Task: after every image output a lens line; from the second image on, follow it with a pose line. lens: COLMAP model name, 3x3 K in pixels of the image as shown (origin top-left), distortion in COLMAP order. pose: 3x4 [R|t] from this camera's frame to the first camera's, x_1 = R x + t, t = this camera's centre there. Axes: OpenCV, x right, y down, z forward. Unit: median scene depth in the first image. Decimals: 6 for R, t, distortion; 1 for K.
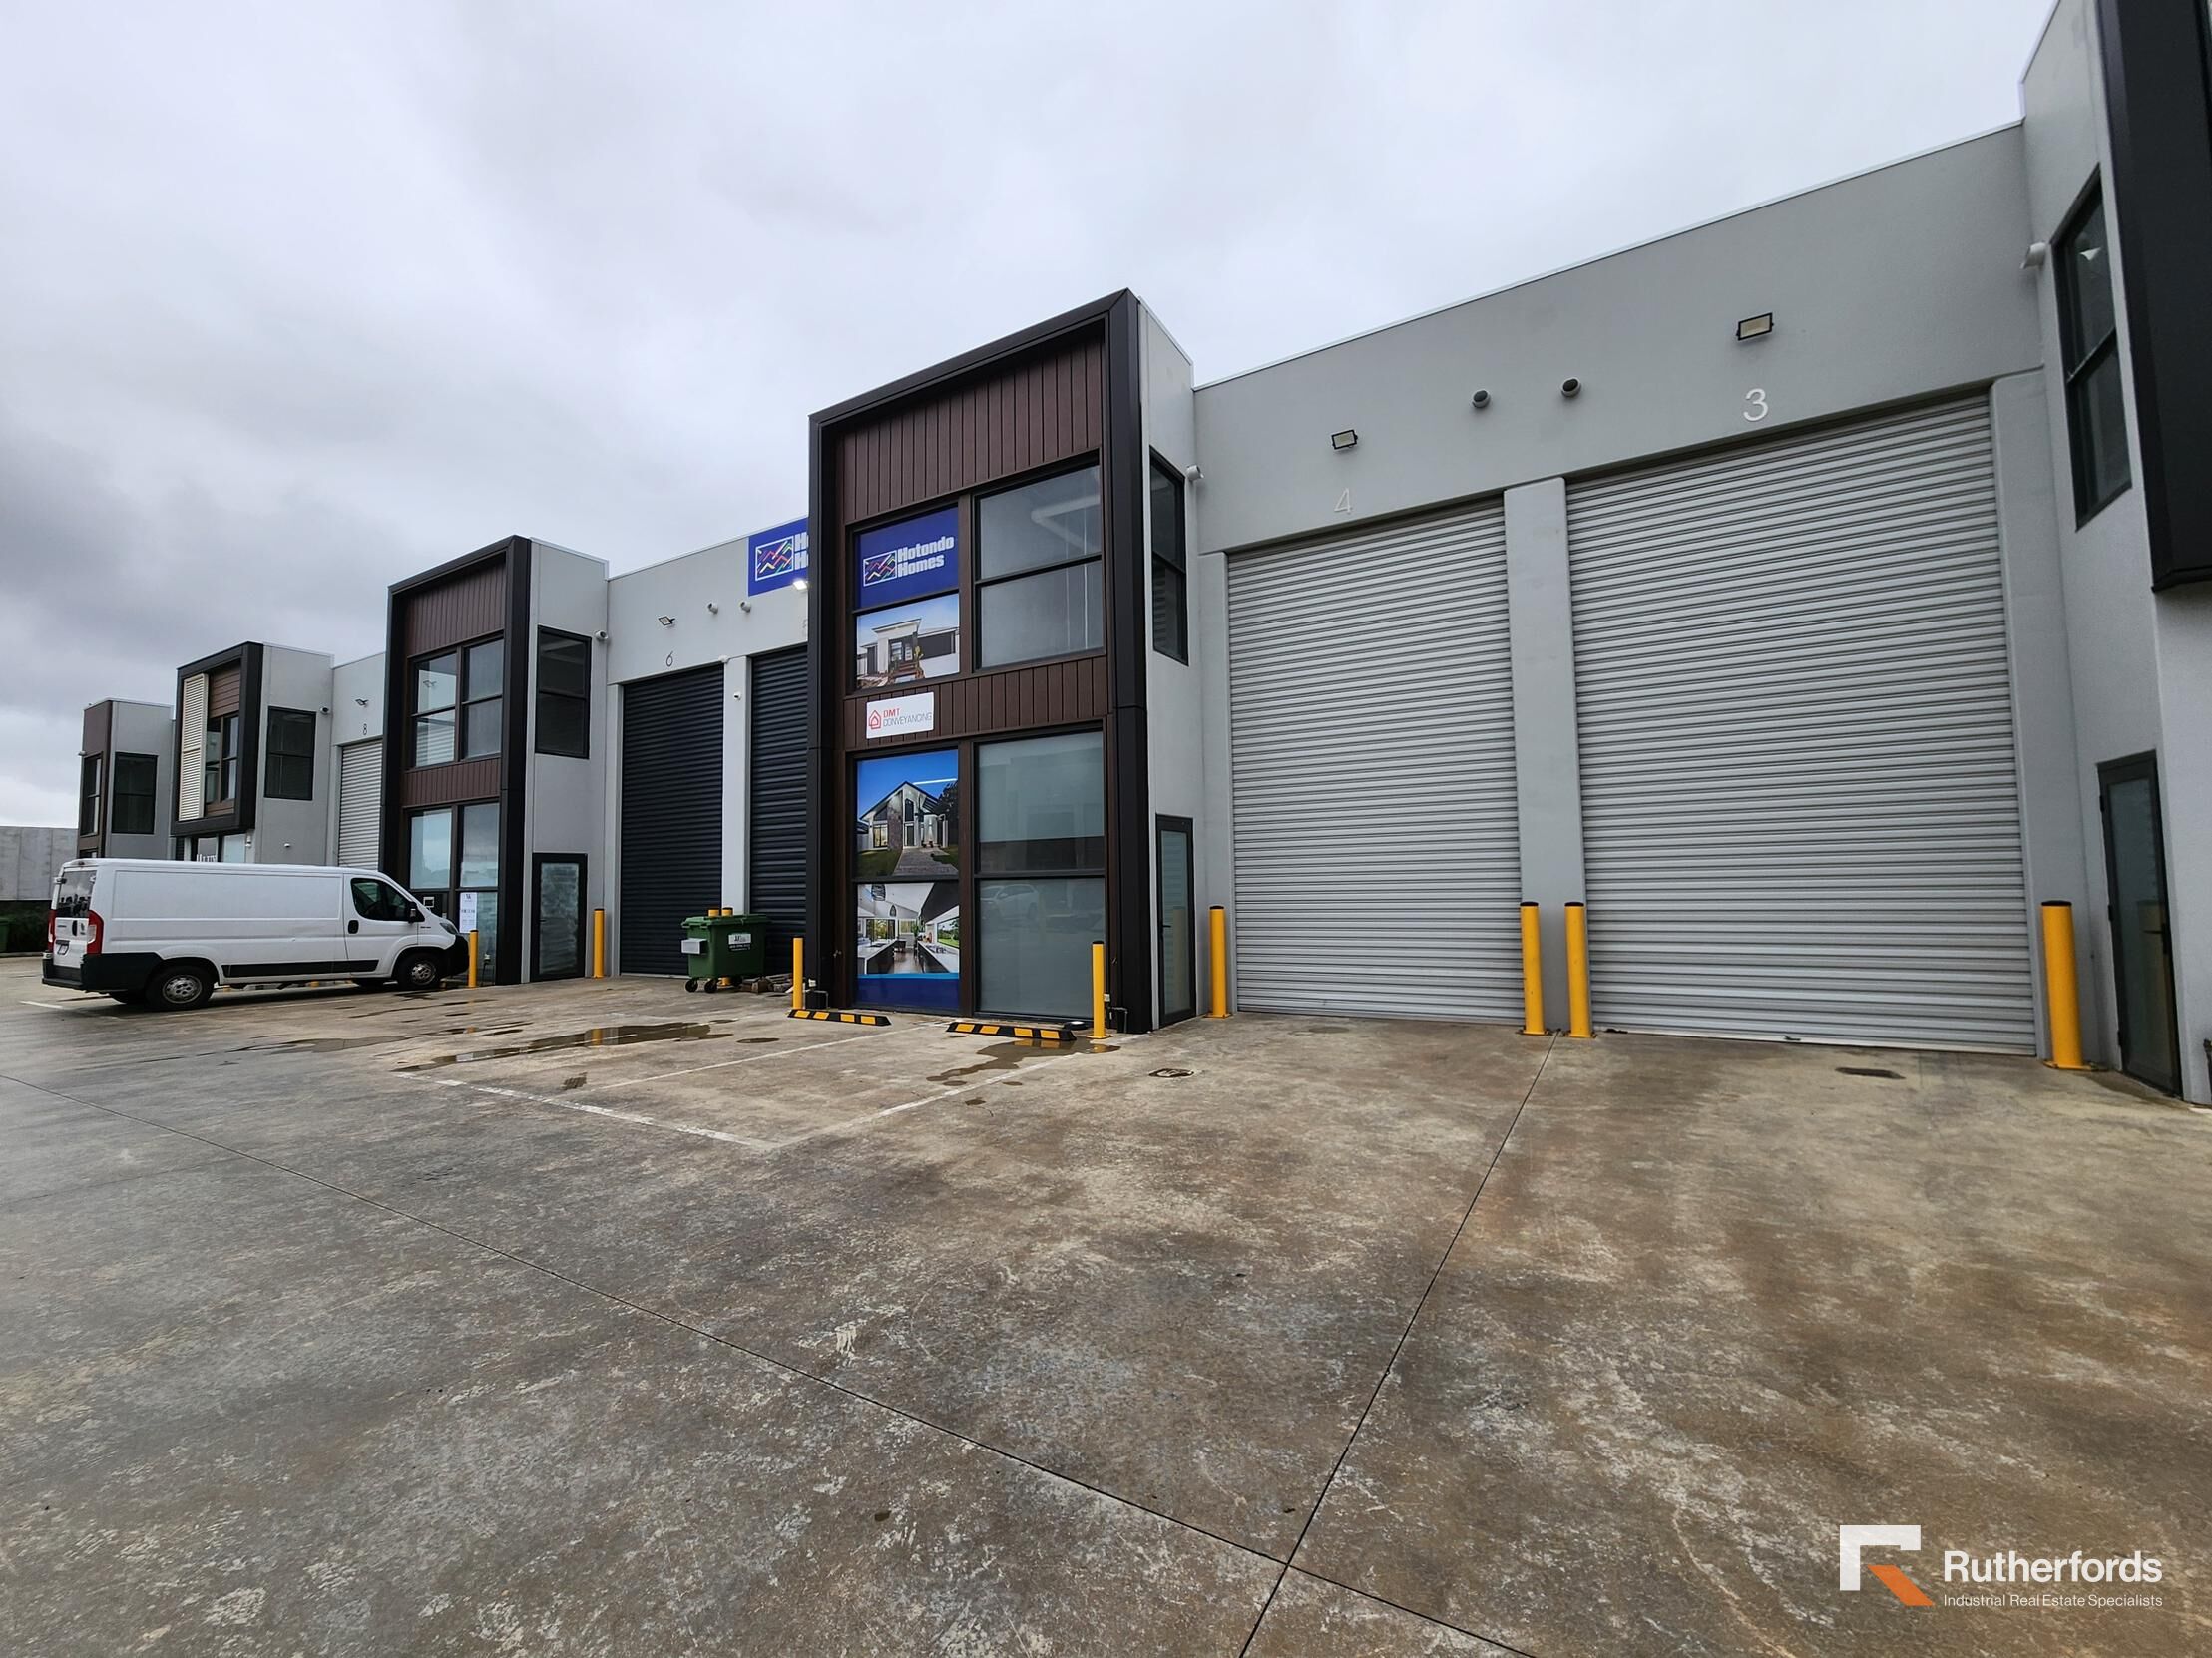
lens RADIAL K [[900.0, 0, 1115.5], [0, 900.0, 837.8], [0, 0, 1]] dist [-0.001672, 0.000356]
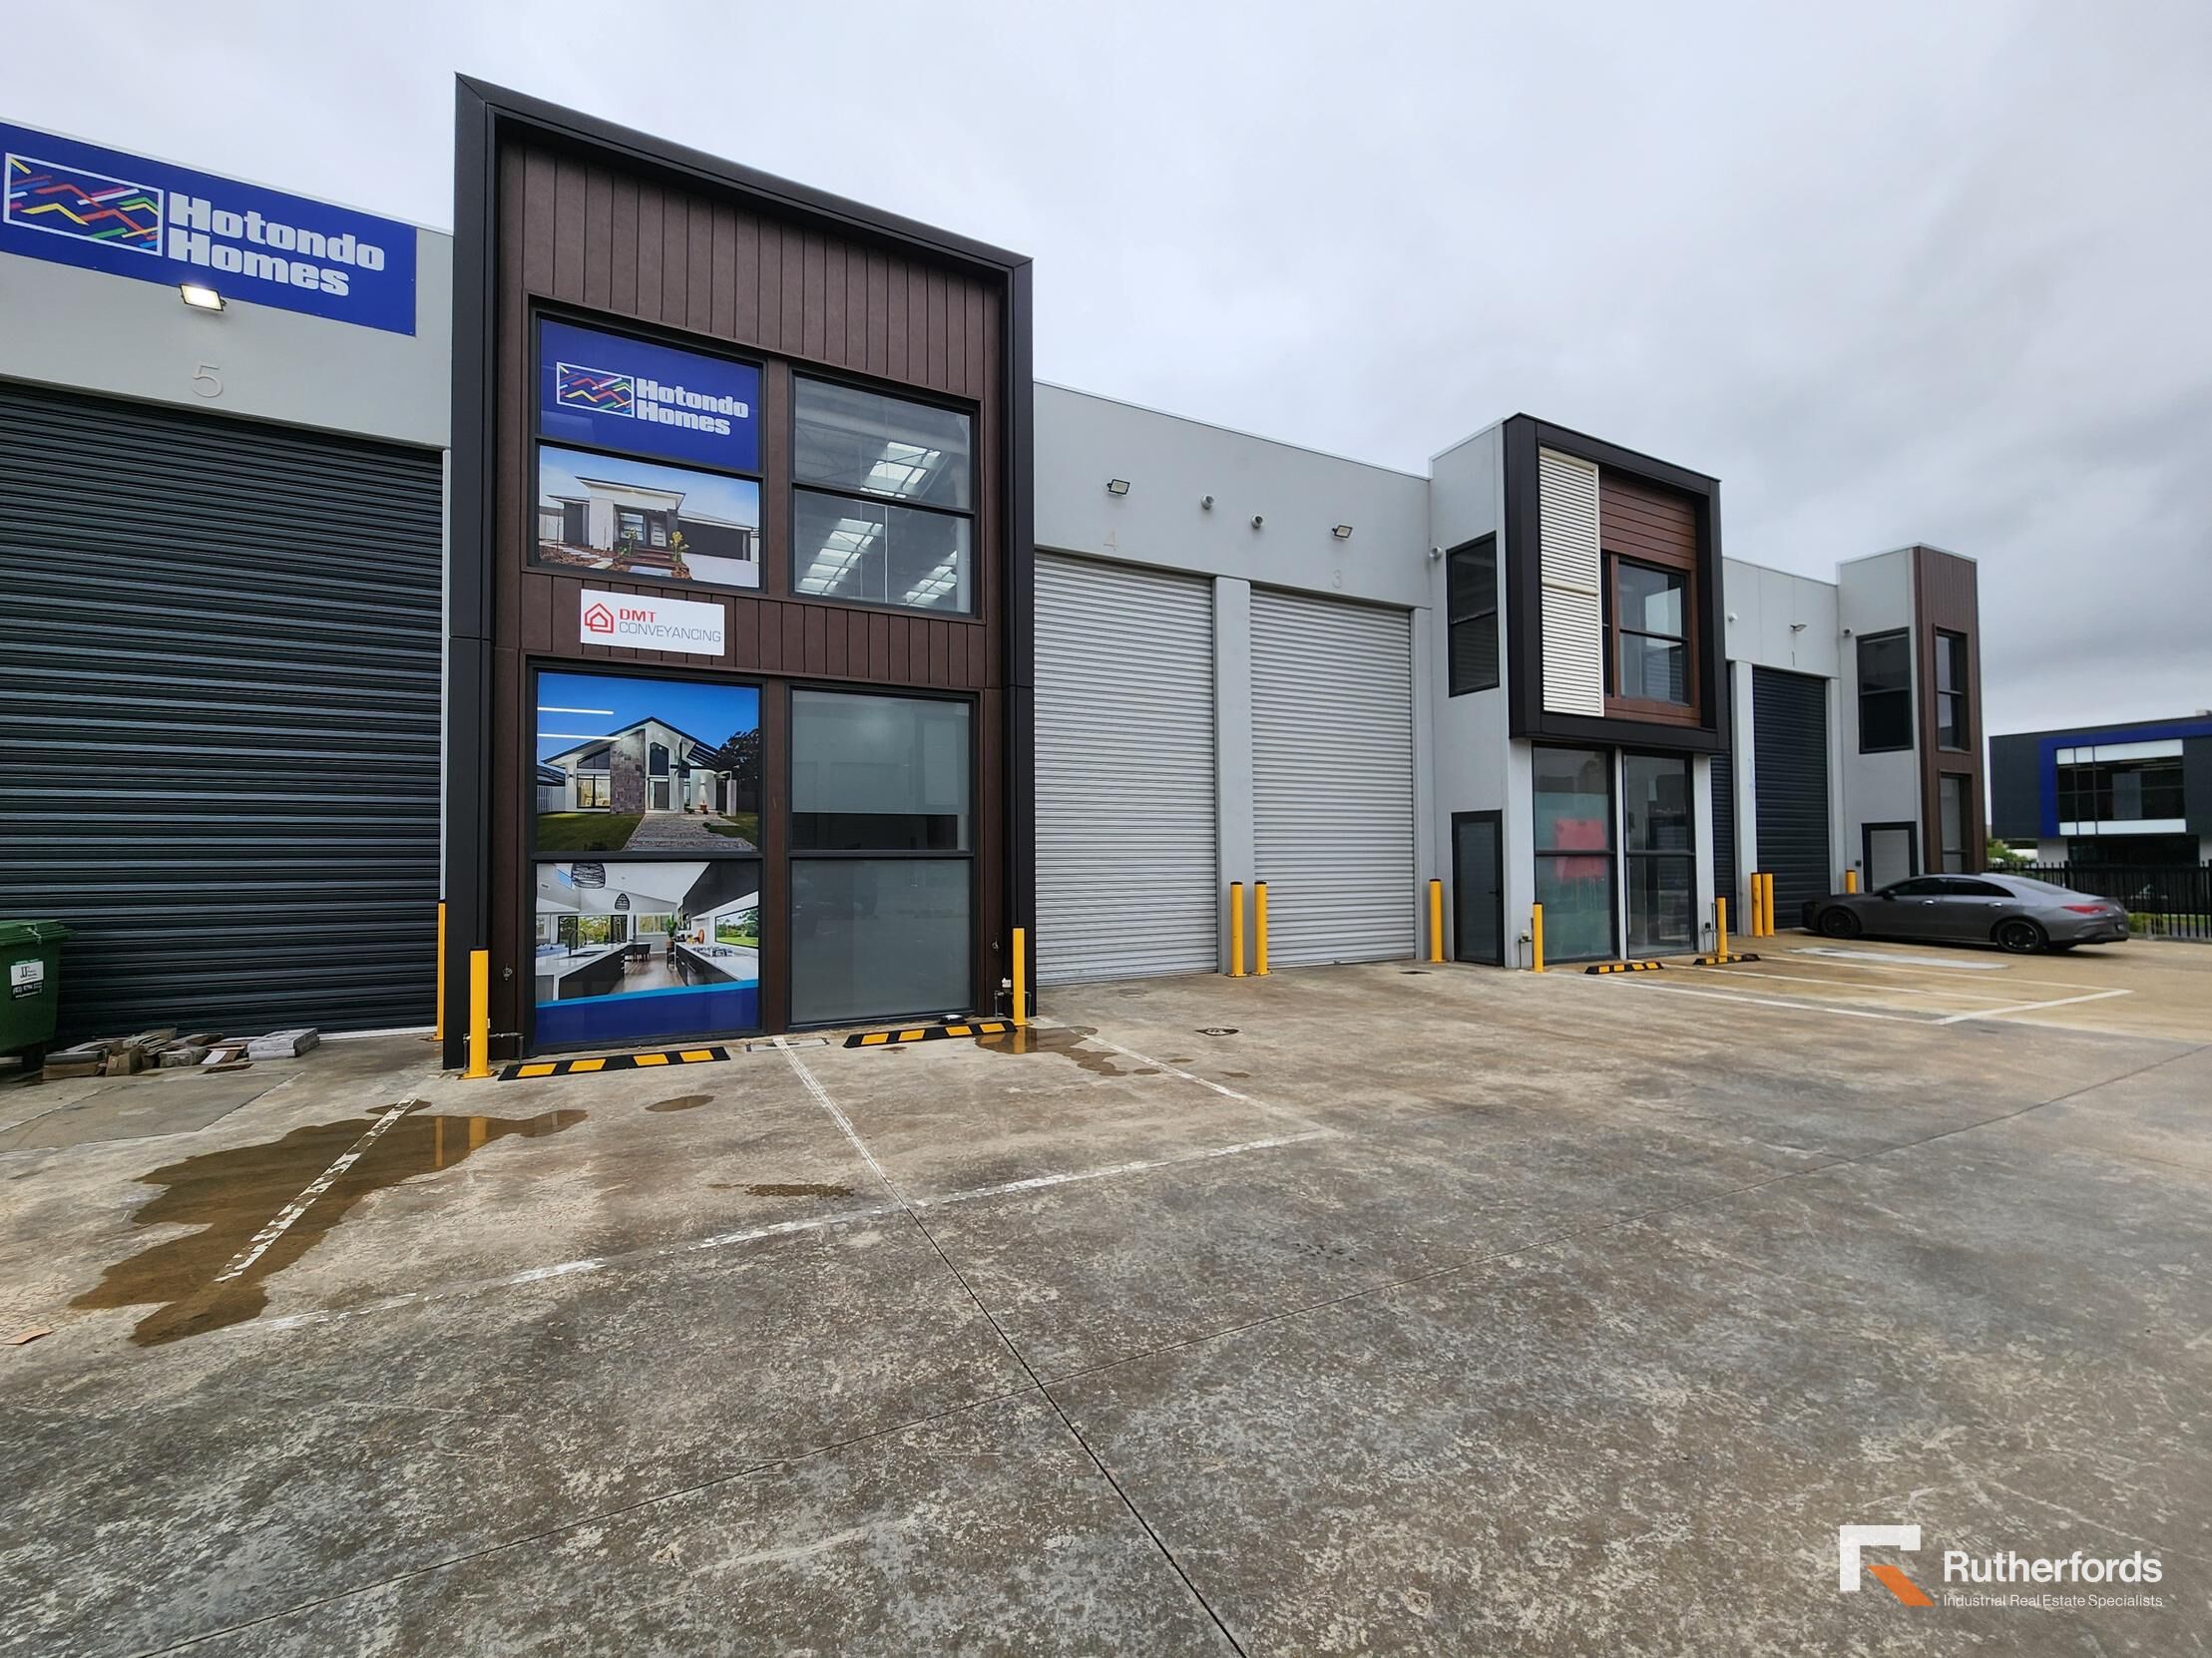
lens RADIAL K [[899.8, 0, 1112.8], [0, 899.8, 838.5], [0, 0, 1]] dist [-0.001059, -0.000281]
pose [[0.540134, 0.033762, 0.840901, -0.657177], [-0.049526, 0.998738, -0.008287, 0.020662], [-0.840120, -0.037170, 0.541125, 0.331315]]
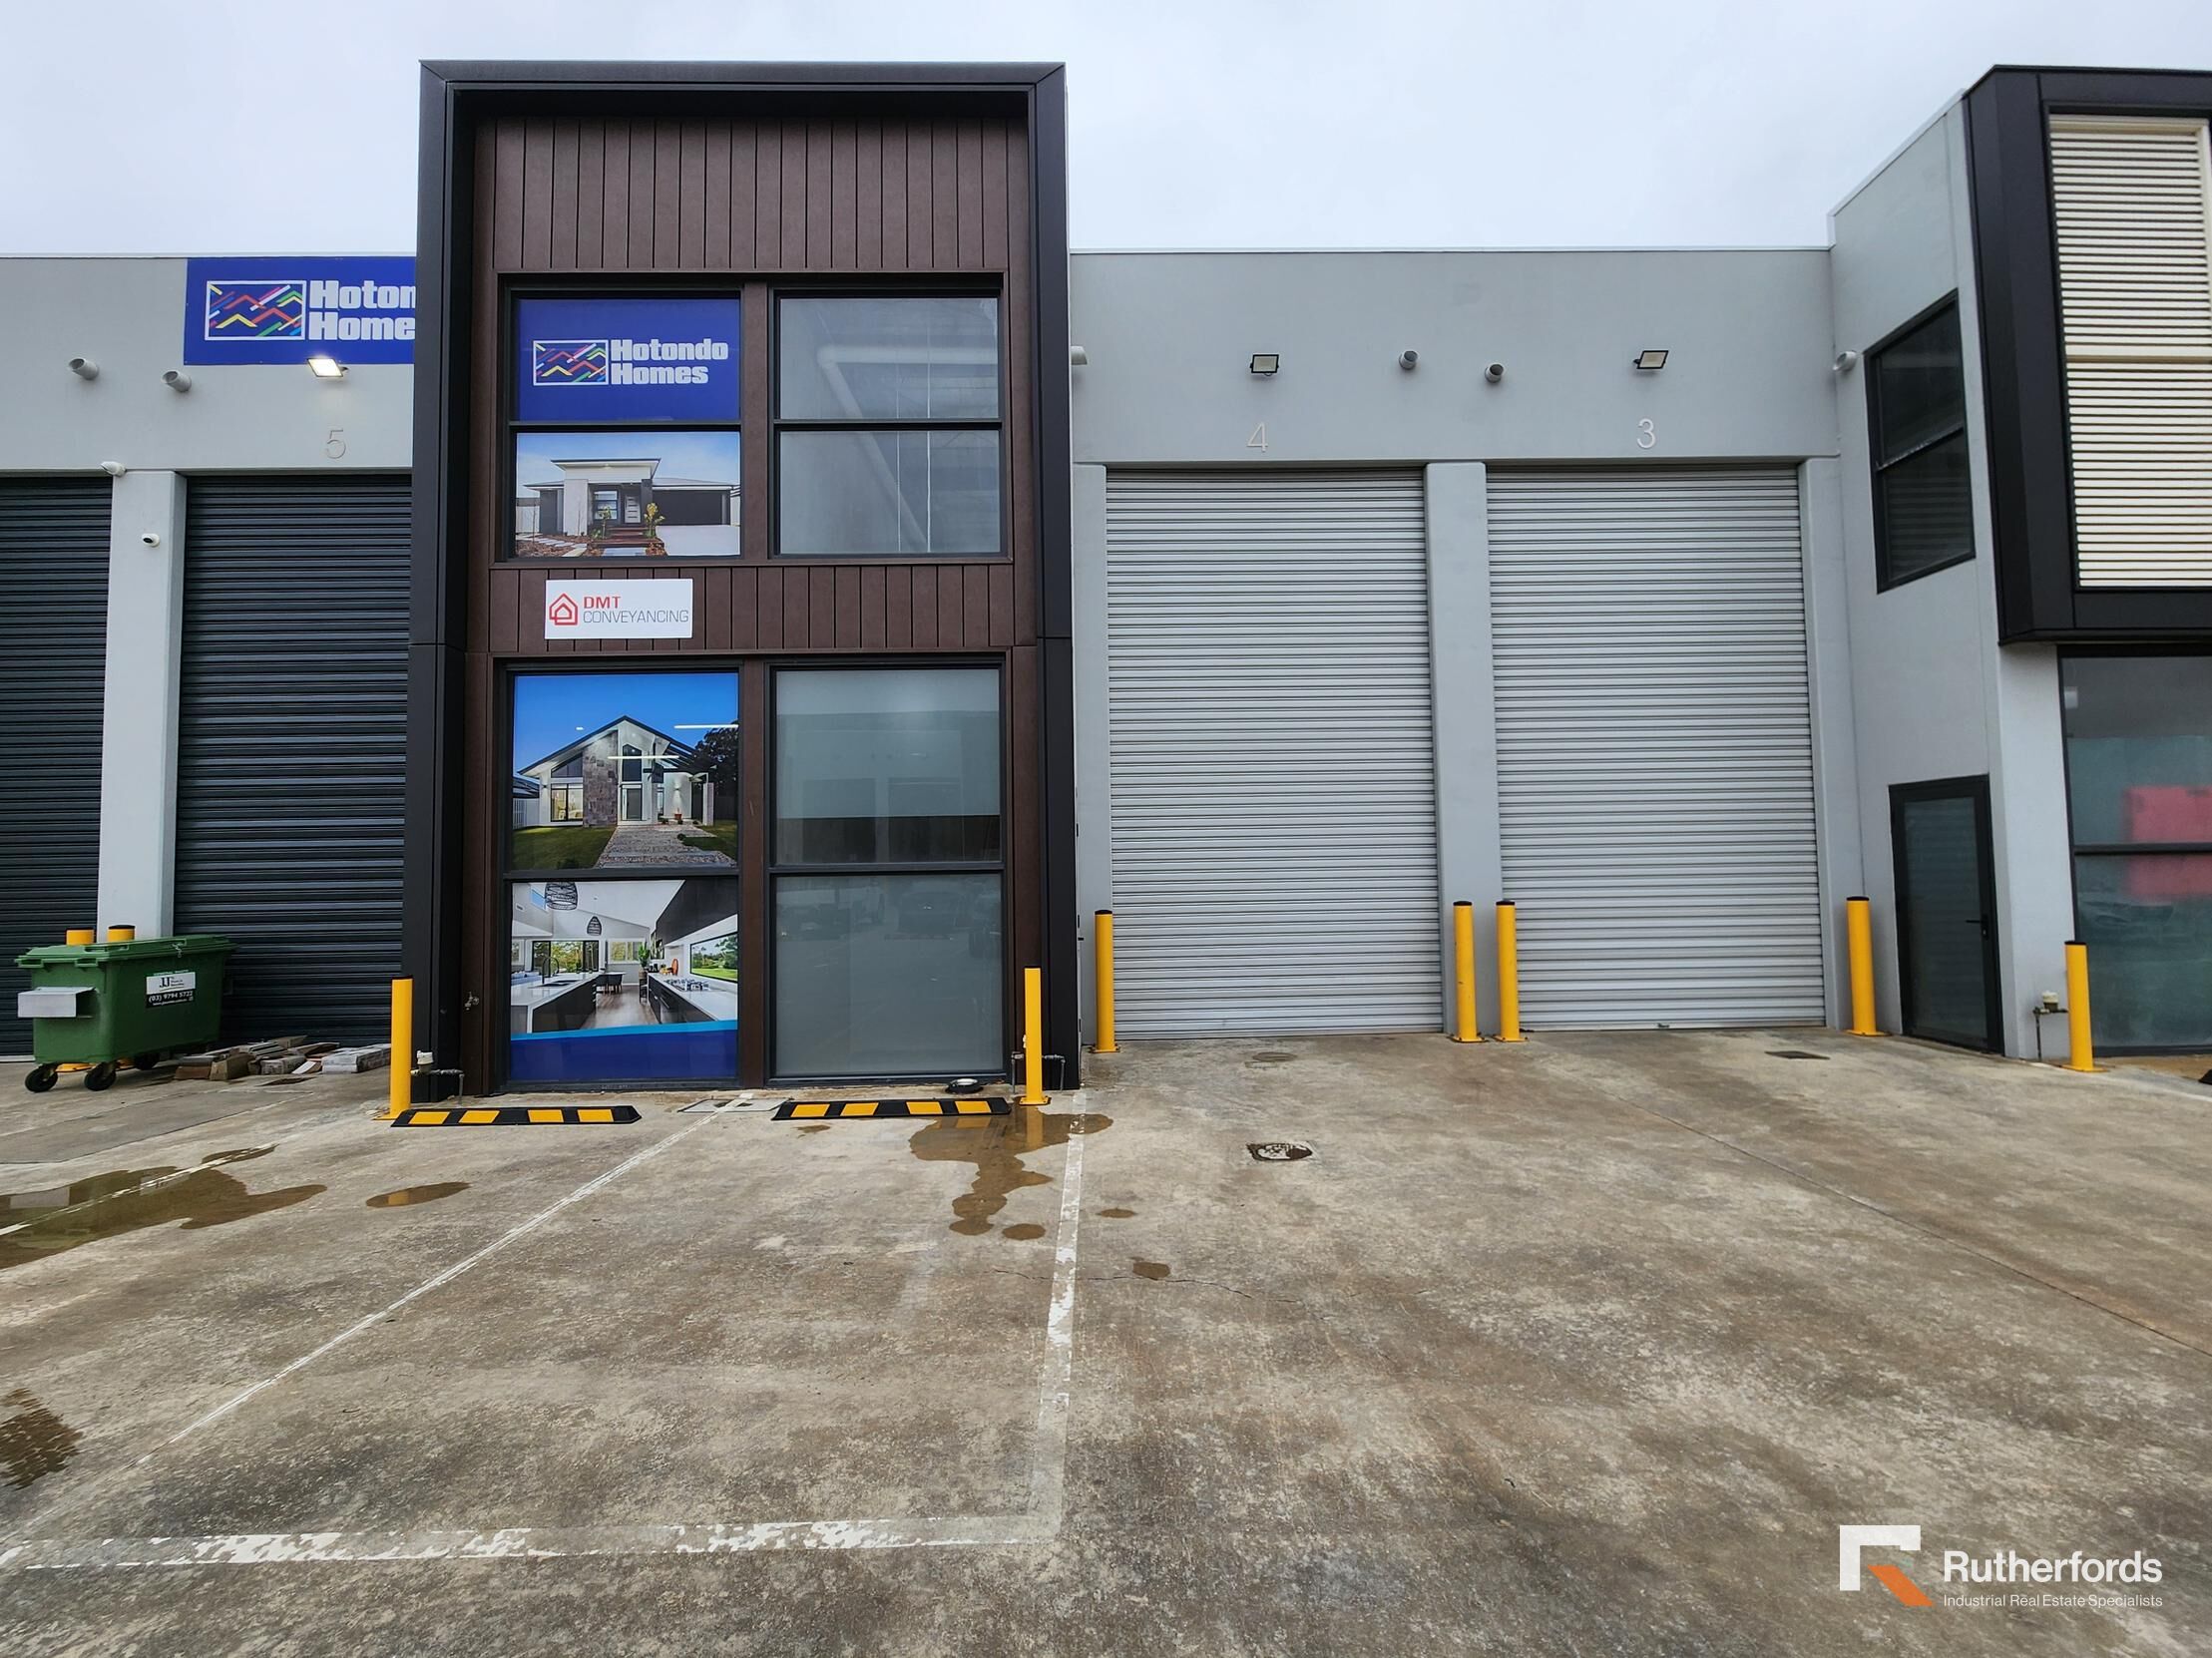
lens RADIAL K [[900.0, 0, 1115.5], [0, 900.0, 837.8], [0, 0, 1]] dist [-0.001672, 0.000356]
pose [[0.852712, 0.025073, 0.521780, -0.279480], [-0.027262, 0.999622, -0.003481, 0.014498], [-0.521670, -0.011256, 0.853073, 0.311056]]
